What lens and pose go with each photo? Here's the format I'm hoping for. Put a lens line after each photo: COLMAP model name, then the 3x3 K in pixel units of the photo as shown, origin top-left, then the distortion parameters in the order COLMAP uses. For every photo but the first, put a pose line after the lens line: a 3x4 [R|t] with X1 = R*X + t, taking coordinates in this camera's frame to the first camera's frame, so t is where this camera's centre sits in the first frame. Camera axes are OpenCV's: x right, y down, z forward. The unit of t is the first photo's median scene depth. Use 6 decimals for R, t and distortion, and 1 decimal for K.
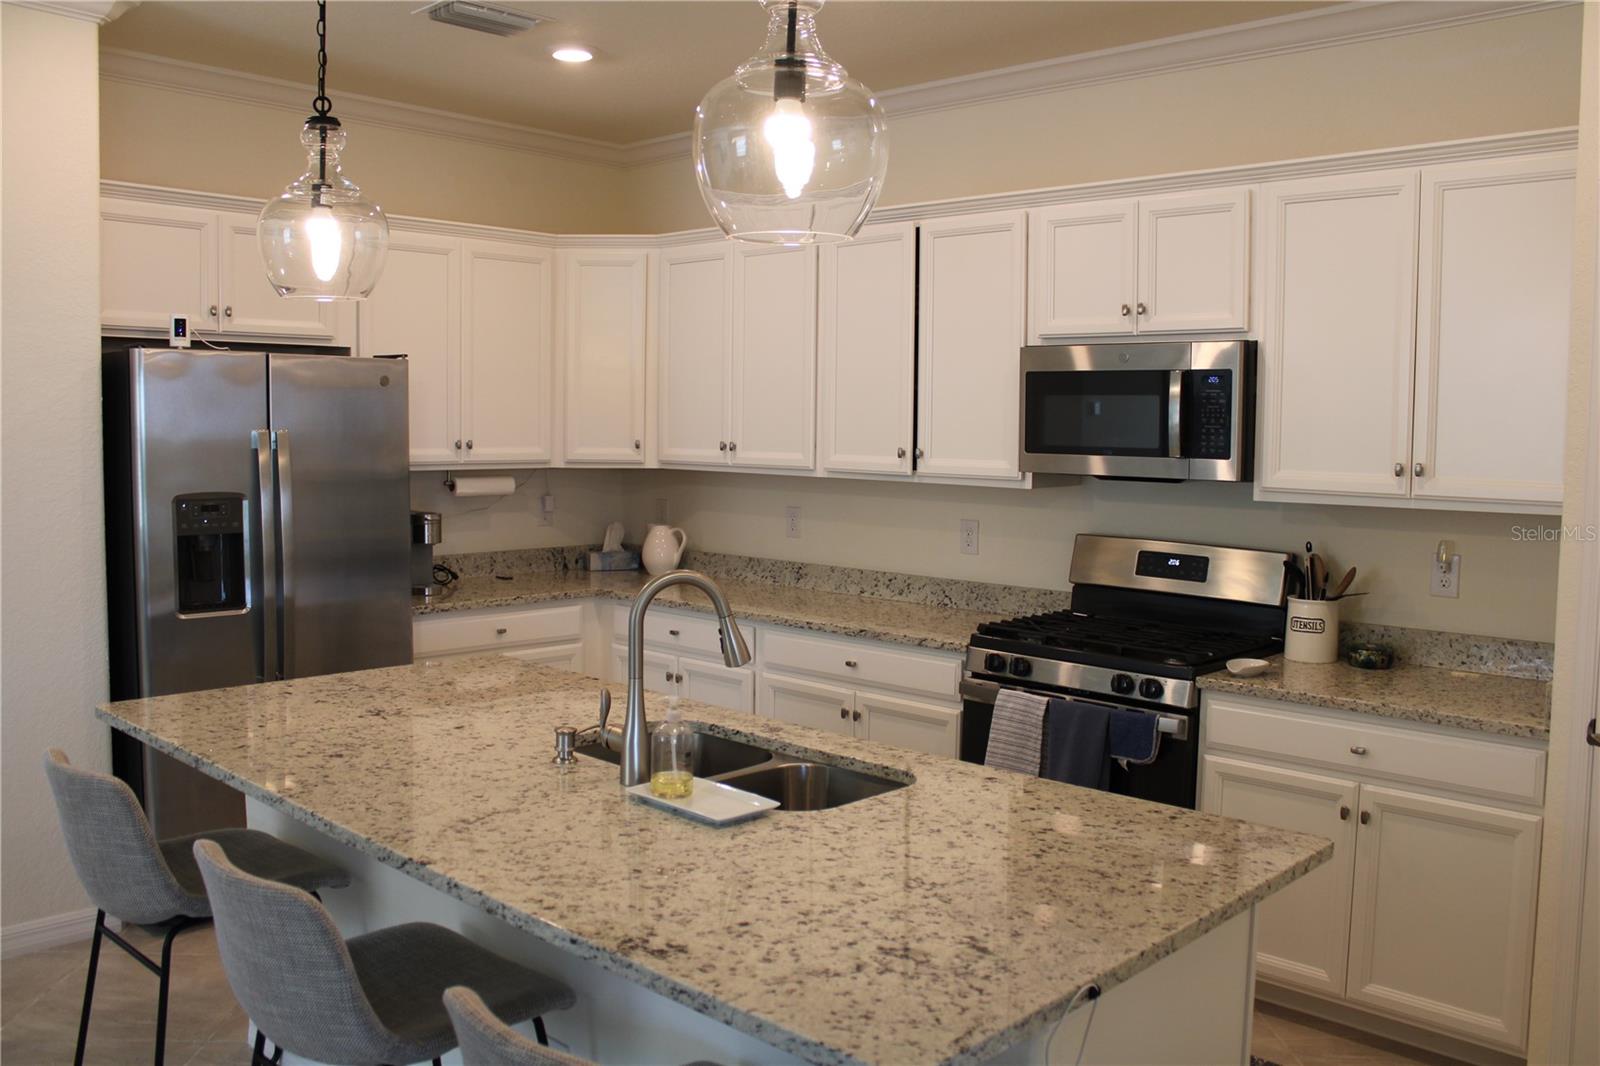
lens RADIAL K [[1354.6, 0, 809.9], [0, 1354.6, 513.7], [0, 0, 1]] dist [-0.153038, 0.121030]
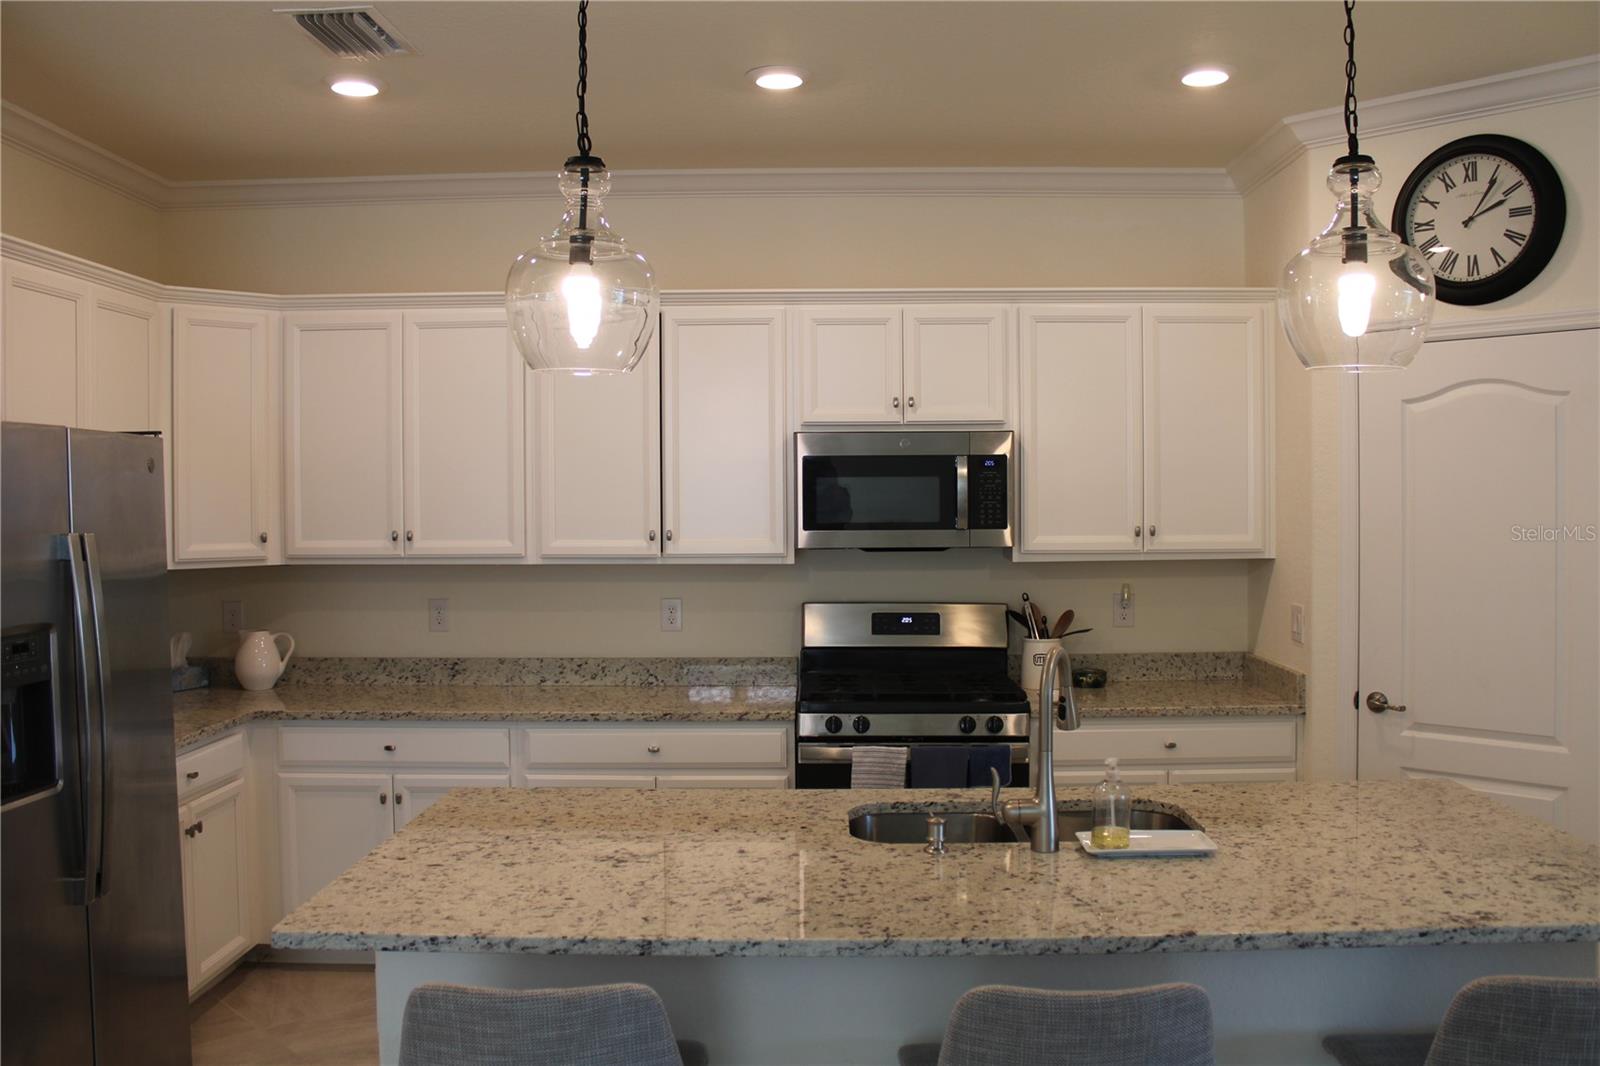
lens RADIAL K [[1354.6, 0, 809.9], [0, 1354.6, 513.7], [0, 0, 1]] dist [-0.153038, 0.121030]
pose [[0.734073, -0.026696, 0.678545, -0.602439], [0.062535, 0.997639, -0.028402, -0.028587], [-0.676185, 0.063282, 0.734009, 0.204812]]
